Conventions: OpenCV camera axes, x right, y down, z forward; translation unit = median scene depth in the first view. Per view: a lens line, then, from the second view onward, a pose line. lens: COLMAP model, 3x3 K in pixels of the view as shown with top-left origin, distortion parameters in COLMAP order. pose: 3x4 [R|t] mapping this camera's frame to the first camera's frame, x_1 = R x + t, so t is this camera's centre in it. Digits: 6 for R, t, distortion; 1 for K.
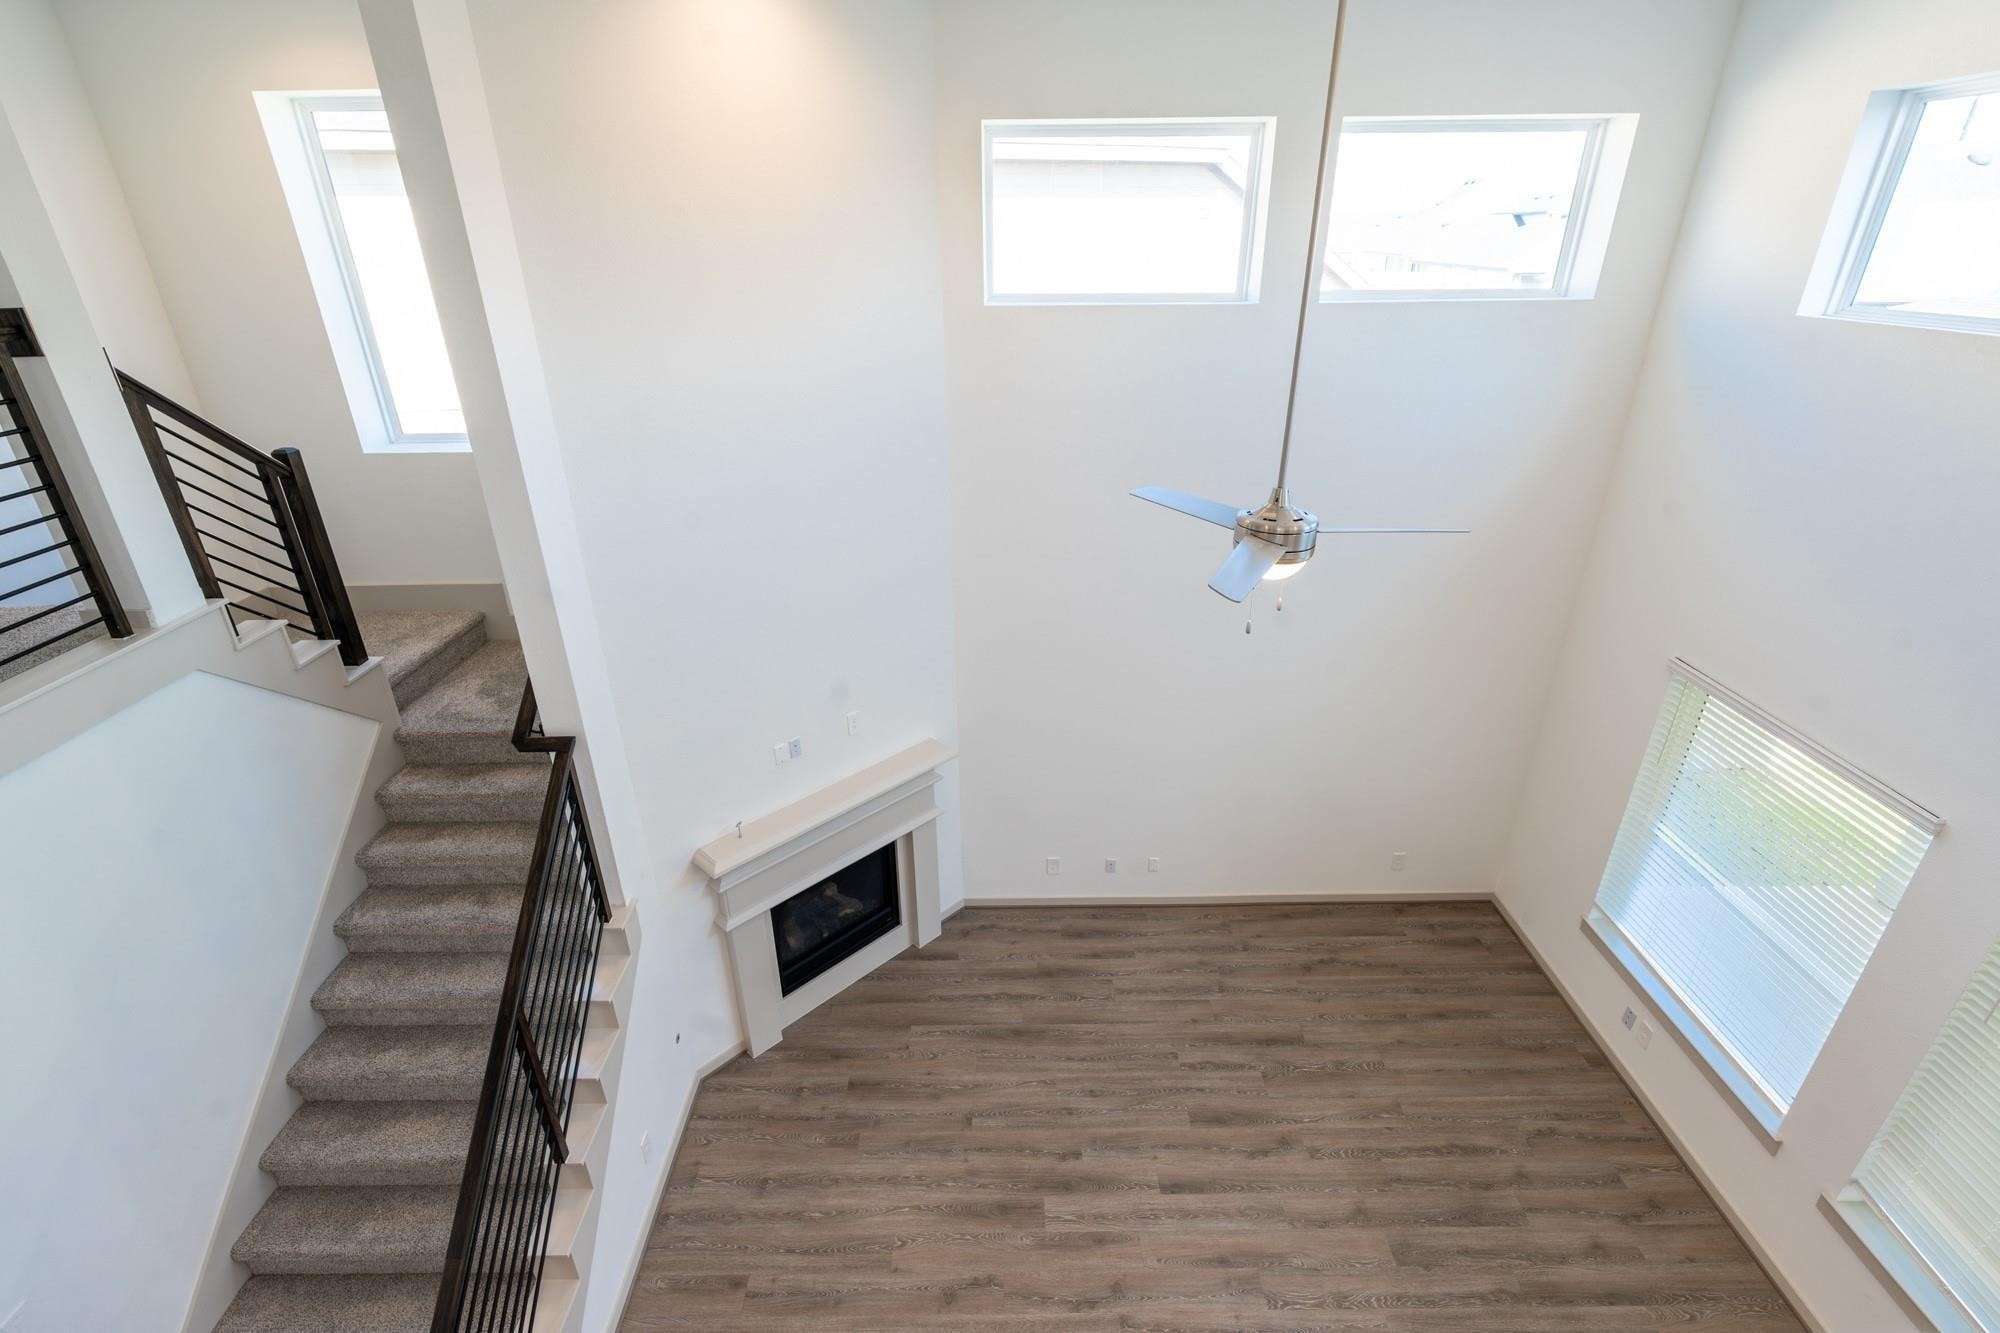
lens RADIAL K [[933.6, 0, 1000.0], [0, 933.6, 666.5], [0, 0, 1]] dist [0.002678, -0.000725]
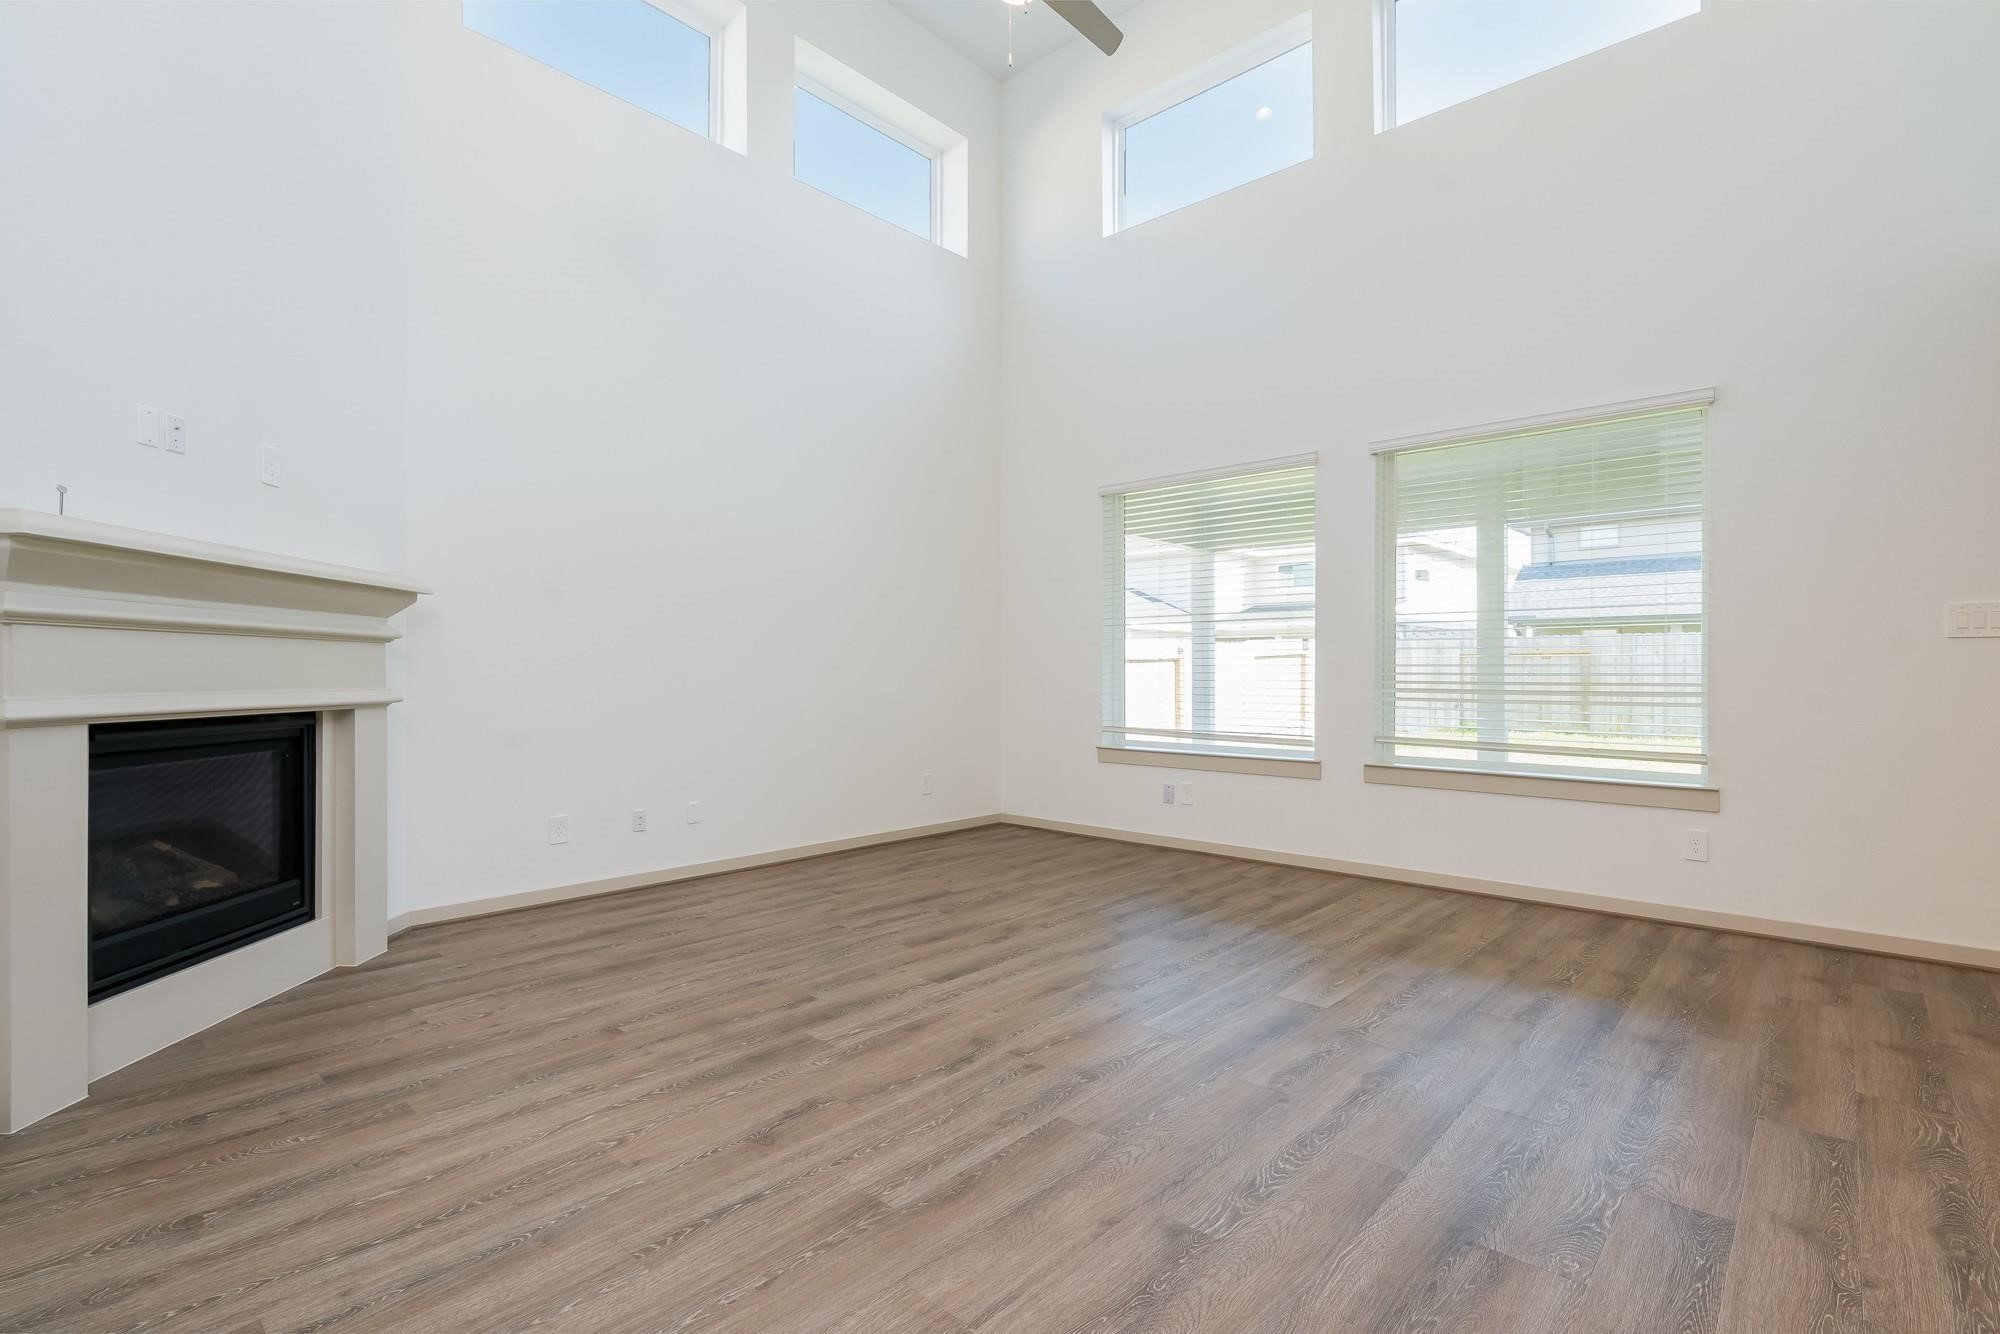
lens RADIAL K [[933.6, 0, 1000.0], [0, 933.6, 667.0], [0, 0, 1]] dist [0.002678, -0.000725]
pose [[0.679221, 0.011741, 0.733840, -0.306086], [0.311374, 0.900818, -0.302611, 0.555167], [-0.664609, 0.434038, 0.608198, 0.420525]]
